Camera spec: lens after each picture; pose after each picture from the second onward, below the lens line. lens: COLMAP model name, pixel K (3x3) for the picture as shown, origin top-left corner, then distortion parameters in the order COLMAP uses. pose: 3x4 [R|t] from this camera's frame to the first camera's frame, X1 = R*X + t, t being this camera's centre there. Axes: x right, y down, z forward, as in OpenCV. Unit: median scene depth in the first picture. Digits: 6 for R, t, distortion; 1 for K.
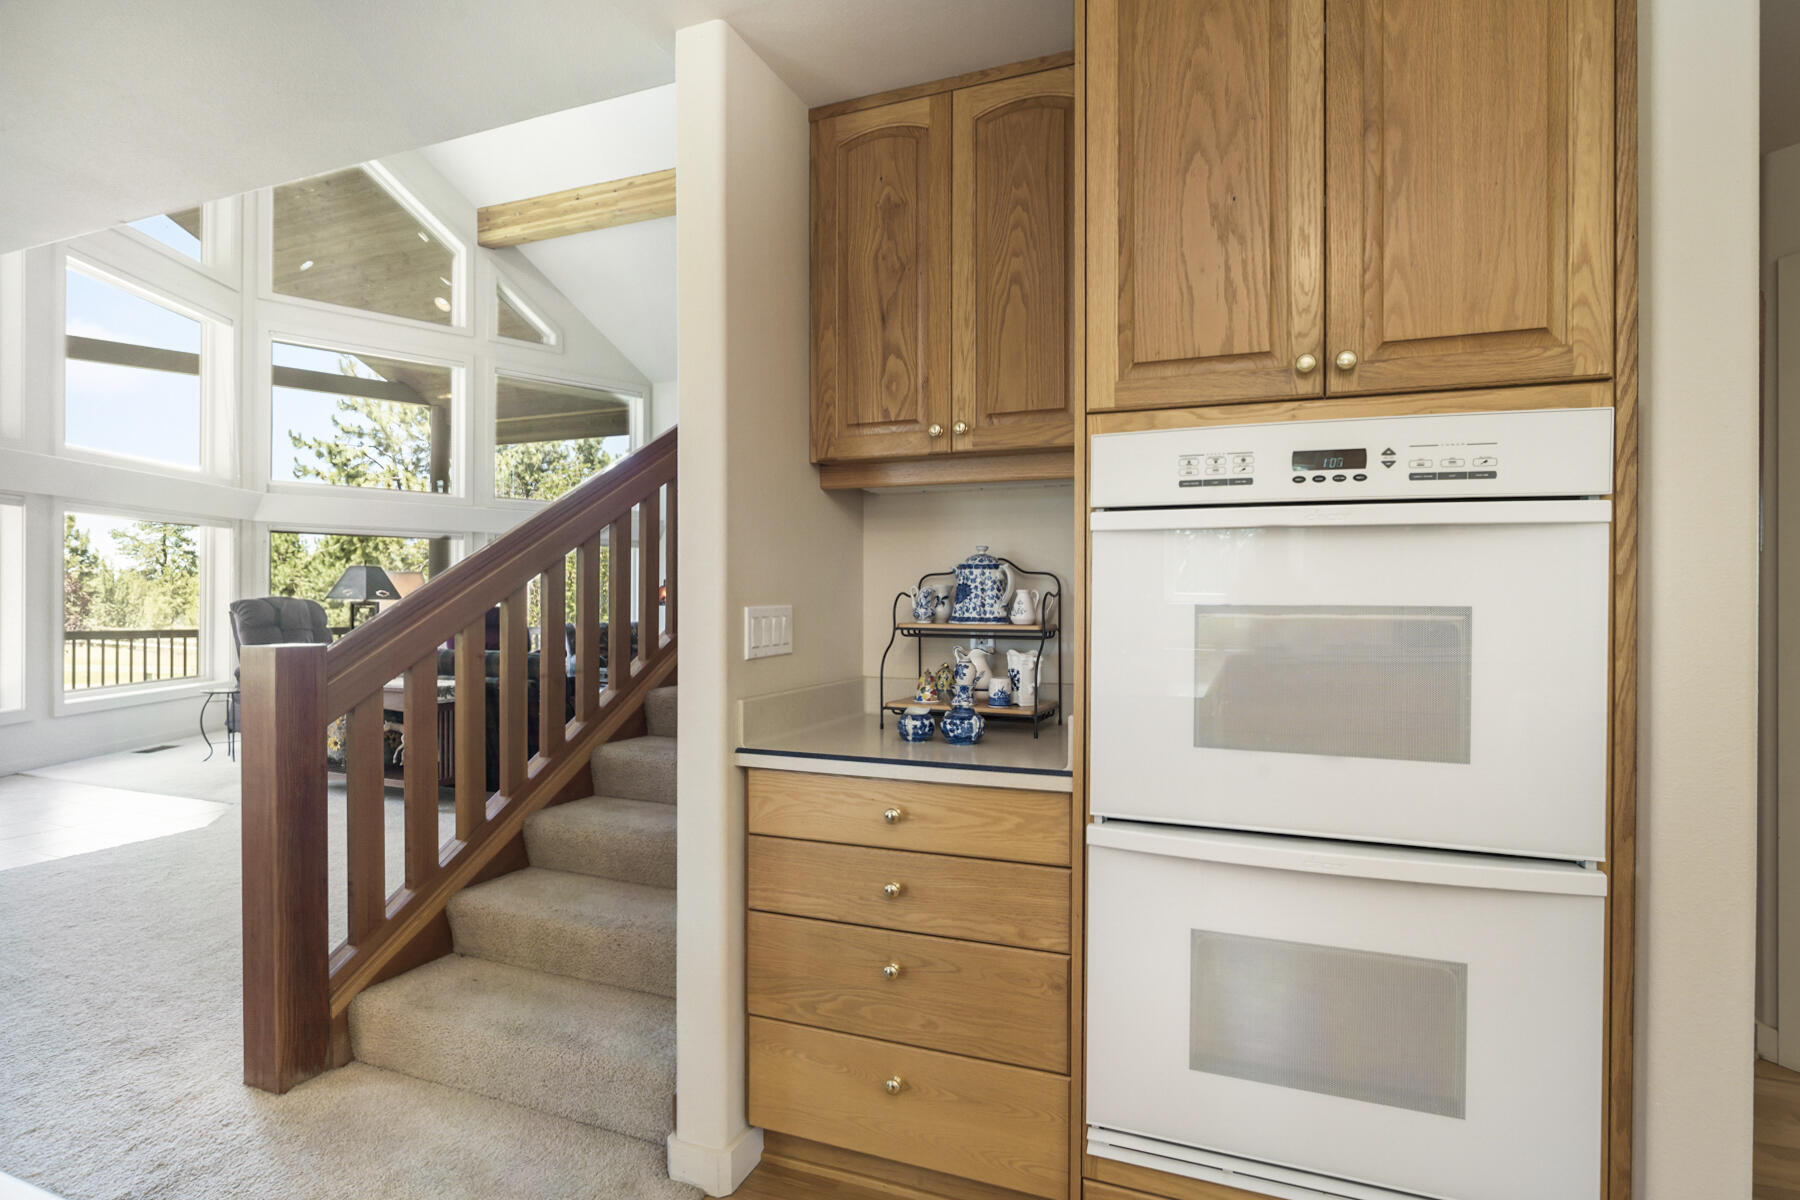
lens RADIAL K [[925.3, 0, 923.1], [0, 925.3, 599.0], [0, 0, 1]] dist [-0.012150, 0.004109]
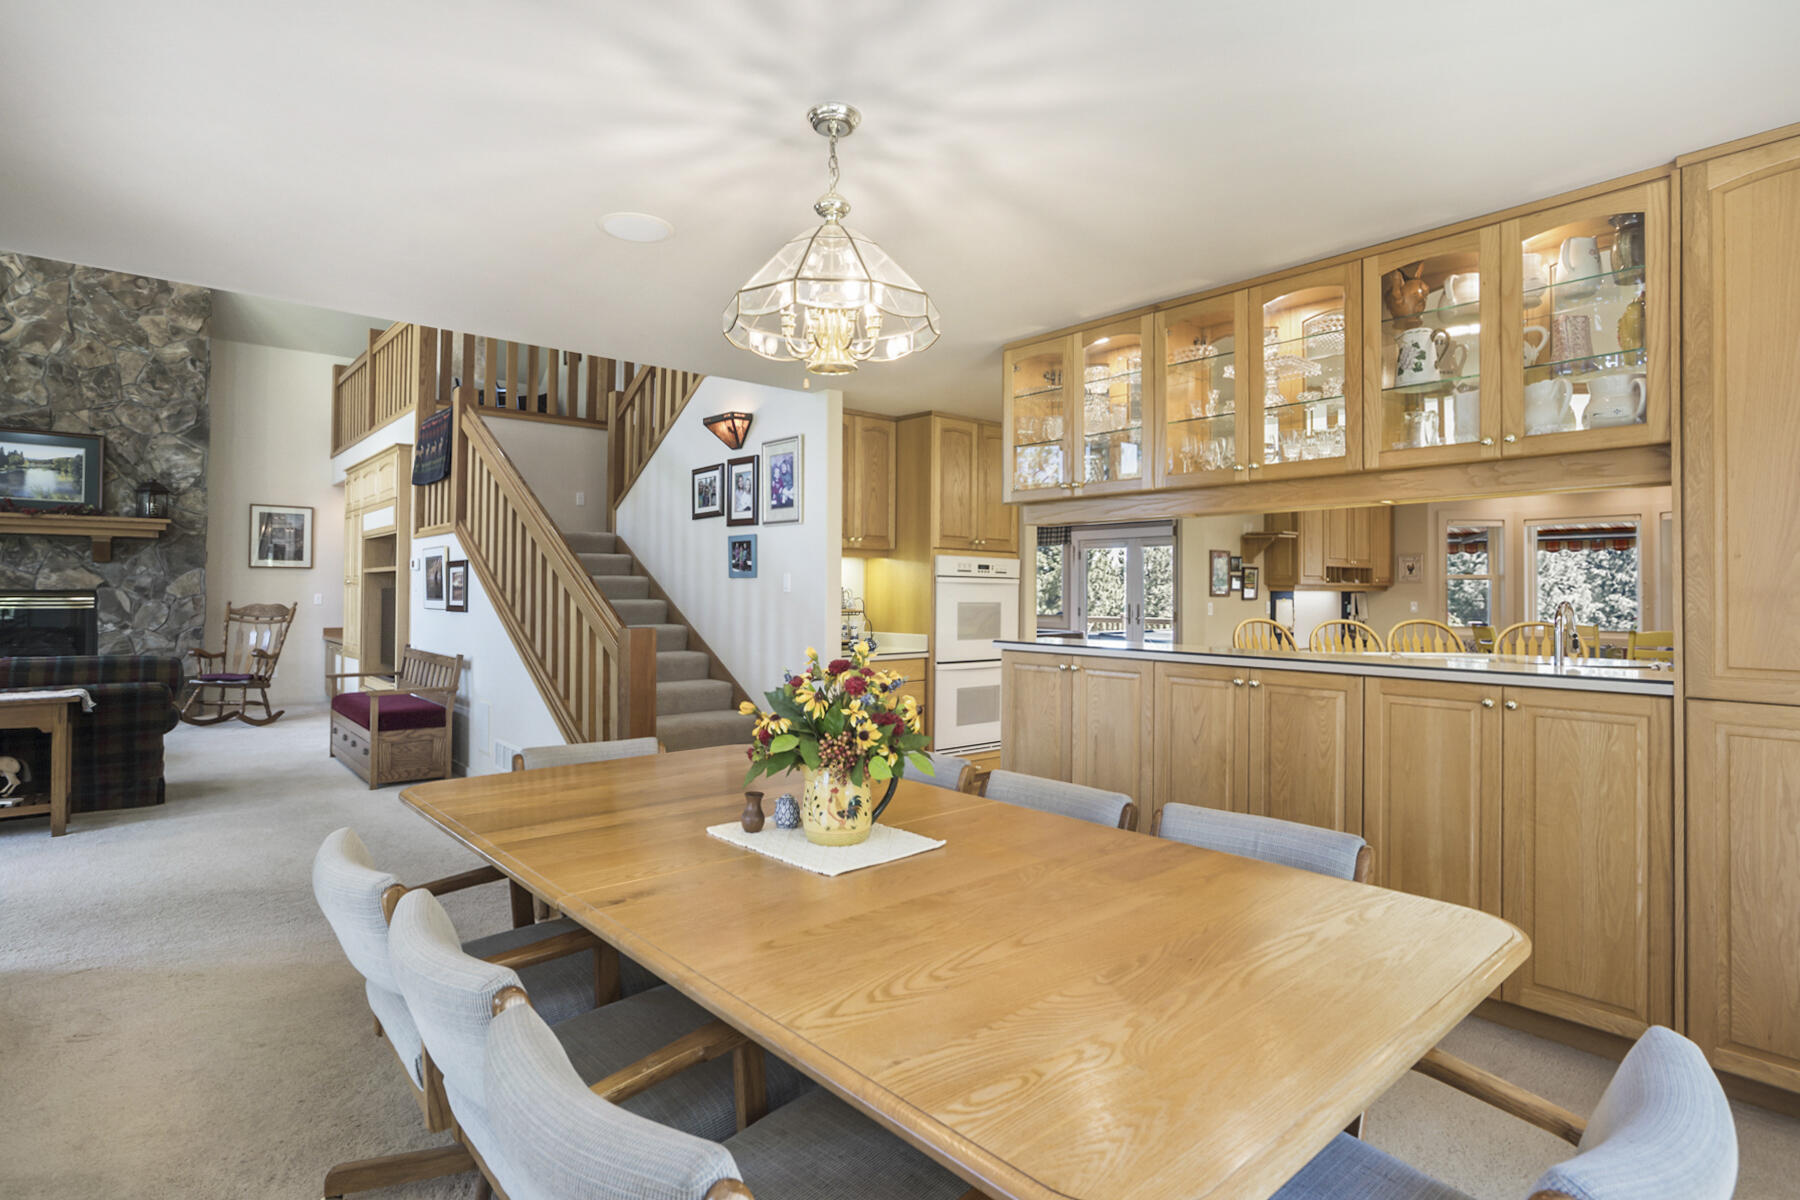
lens RADIAL K [[925.3, 0, 907.5], [0, 925.3, 584.3], [0, 0, 1]] dist [-0.012150, 0.004109]
pose [[0.456218, 0.009625, 0.889816, -0.535149], [-0.004356, 0.999954, -0.008583, -0.006230], [-0.889857, 0.000040, 0.456239, -0.089989]]
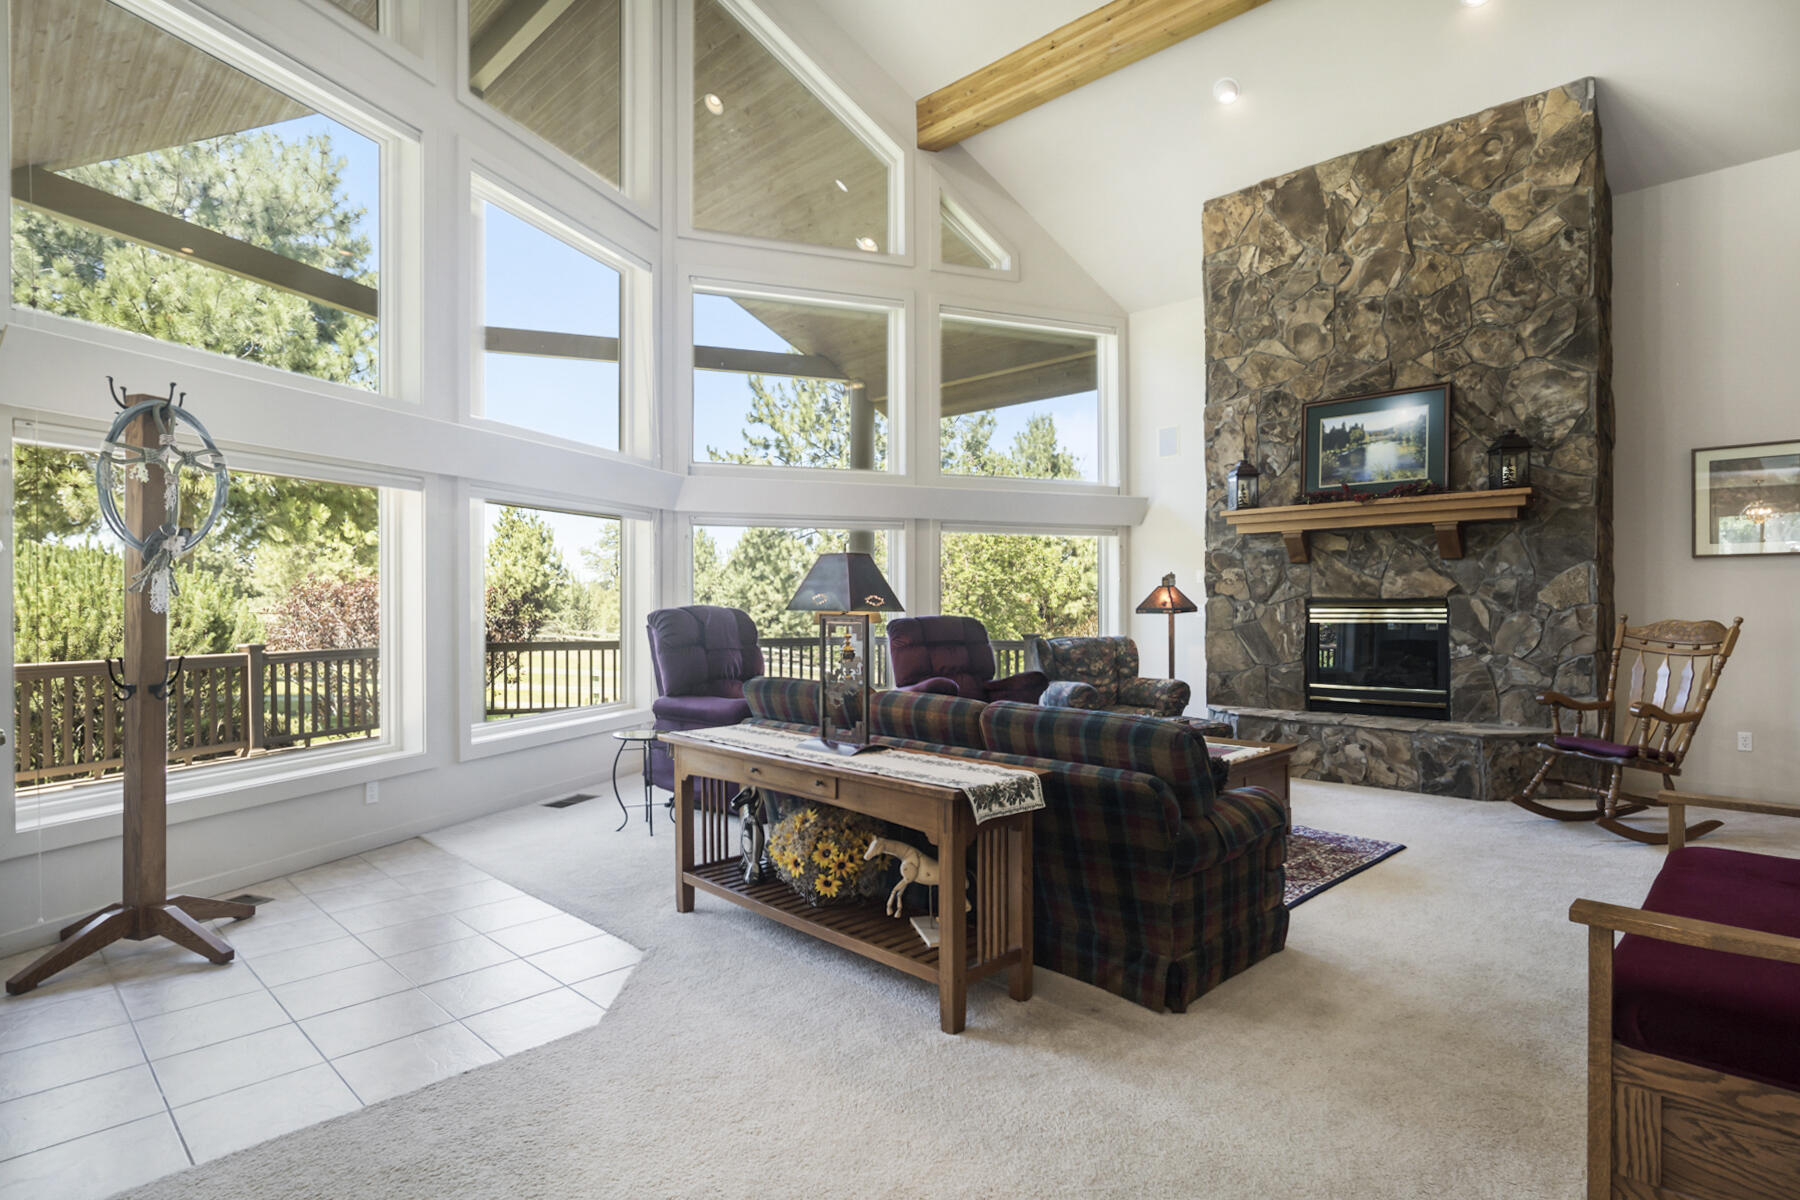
lens RADIAL K [[925.3, 0, 910.8], [0, 925.3, 600.1], [0, 0, 1]] dist [-0.012150, 0.004109]
pose [[0.926943, -0.005705, -0.375160, -0.202125], [0.004253, 0.999980, -0.004699, -0.002021], [0.375179, 0.002760, 0.926948, 0.284804]]
